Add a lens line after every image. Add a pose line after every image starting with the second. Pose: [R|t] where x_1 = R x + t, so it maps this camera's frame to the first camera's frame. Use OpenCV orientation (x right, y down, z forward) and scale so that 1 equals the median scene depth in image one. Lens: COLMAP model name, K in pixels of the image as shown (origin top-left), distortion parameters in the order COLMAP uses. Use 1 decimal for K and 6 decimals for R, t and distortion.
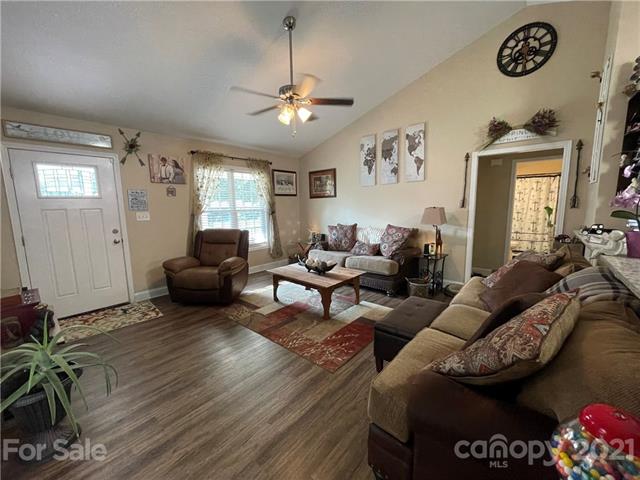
lens RADIAL K [[257.6, 0, 320.9], [0, 257.6, 240.5], [0, 0, 1]] dist [-0.002382, -0.001048]
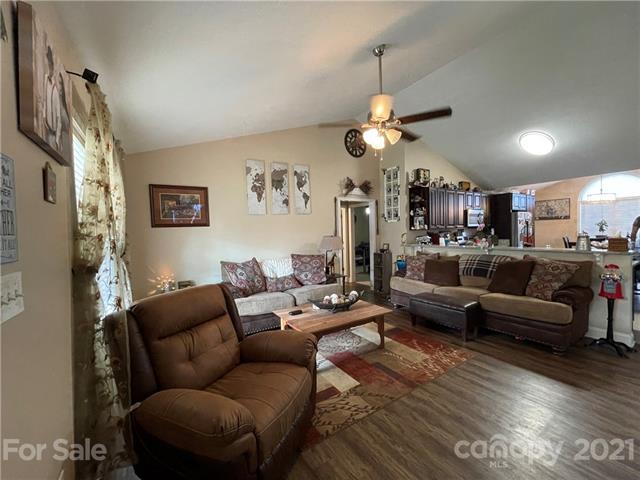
lens RADIAL K [[257.6, 0, 321.5], [0, 257.6, 239.9], [0, 0, 1]] dist [-0.002382, -0.001048]
pose [[0.282022, -0.022801, 0.959137, -0.773842], [0.156392, 0.987438, -0.022511, -0.089535], [-0.946575, 0.156350, 0.282046, 0.699937]]
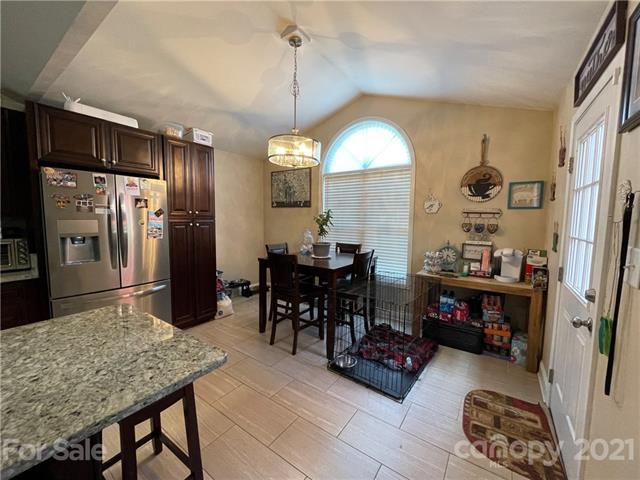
lens RADIAL K [[257.6, 0, 319.8], [0, 257.6, 241.3], [0, 0, 1]] dist [-0.002382, -0.001048]
pose [[-0.090645, -0.077920, 0.992830, 0.664420], [0.124703, 0.988200, 0.088942, 0.061569], [-0.988045, 0.131871, -0.079859, -0.565528]]
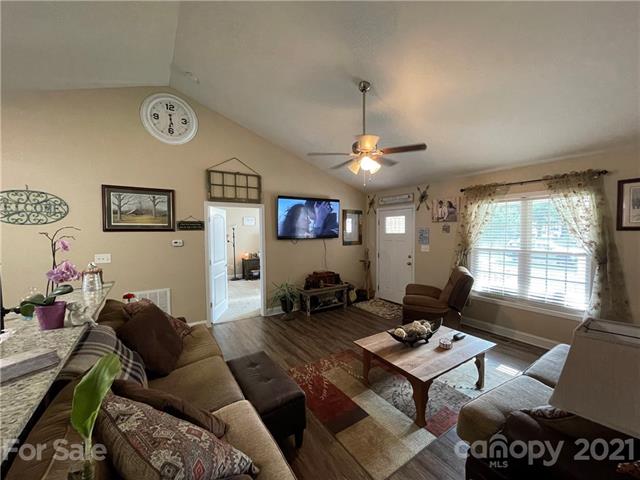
lens RADIAL K [[257.6, 0, 319.2], [0, 257.6, 238.7], [0, 0, 1]] dist [-0.002382, -0.001048]
pose [[-0.280455, 0.052108, -0.958452, 0.690267], [-0.118522, 0.989004, 0.088450, -0.187934], [0.952522, 0.138404, -0.271196, 0.810001]]
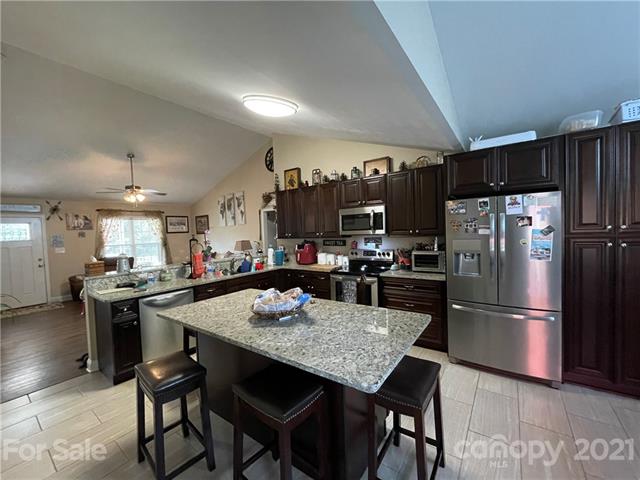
lens RADIAL K [[257.6, 0, 321.0], [0, 257.6, 239.4], [0, 0, 1]] dist [-0.002382, -0.001048]
pose [[0.996885, -0.023943, 0.075146, 0.833660], [0.031649, 0.994168, -0.103092, 0.057709], [-0.072240, 0.105149, 0.991829, -0.743981]]
